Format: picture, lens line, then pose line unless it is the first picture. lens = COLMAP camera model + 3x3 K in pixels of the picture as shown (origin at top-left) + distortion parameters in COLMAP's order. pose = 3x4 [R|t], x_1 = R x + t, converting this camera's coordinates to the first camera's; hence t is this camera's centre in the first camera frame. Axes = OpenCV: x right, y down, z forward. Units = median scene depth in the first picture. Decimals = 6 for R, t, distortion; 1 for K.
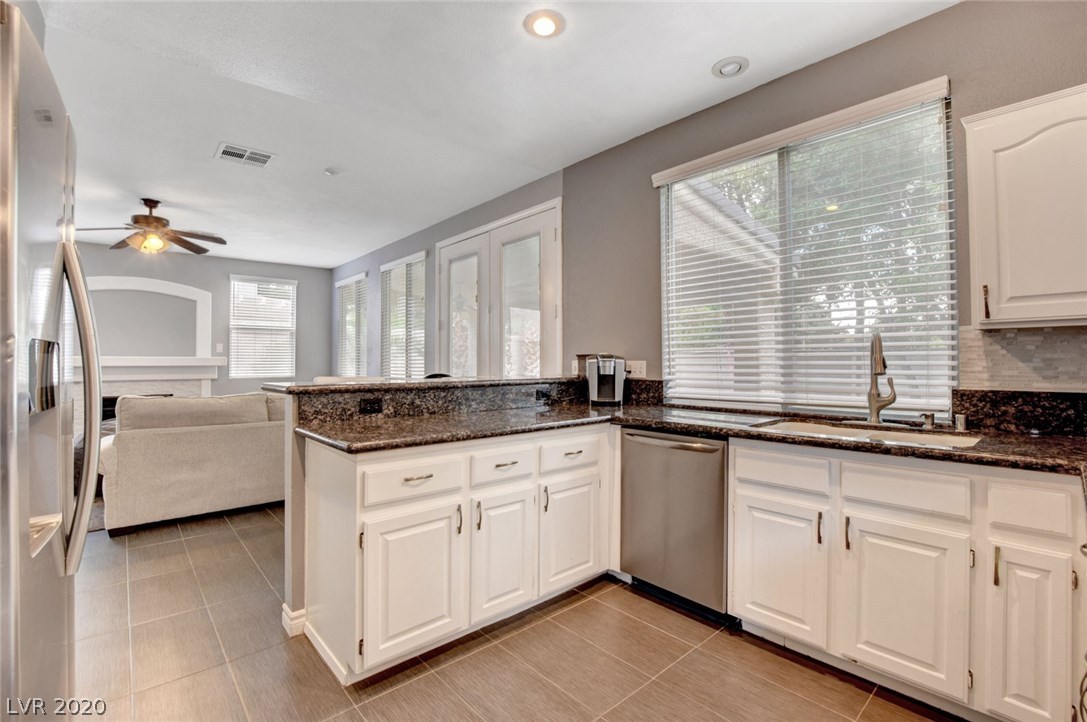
lens RADIAL K [[486.4, 0, 549.0], [0, 486.4, 356.0], [0, 0, 1]] dist [-0.034349, 0.004349]
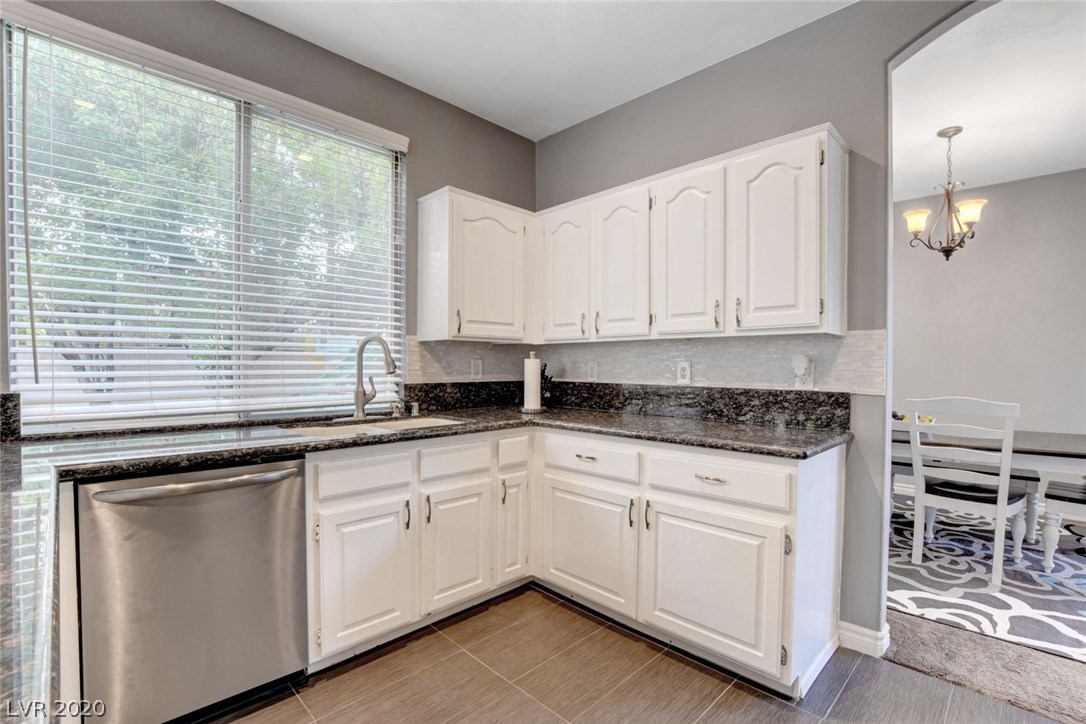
lens RADIAL K [[485.9, 0, 551.2], [0, 485.9, 381.8], [0, 0, 1]] dist [-0.034349, 0.004349]
pose [[-0.058187, -0.032347, 0.997782, -0.443348], [-0.016907, 0.999364, 0.031412, 0.014563], [-0.998163, -0.015042, -0.058696, 0.615476]]
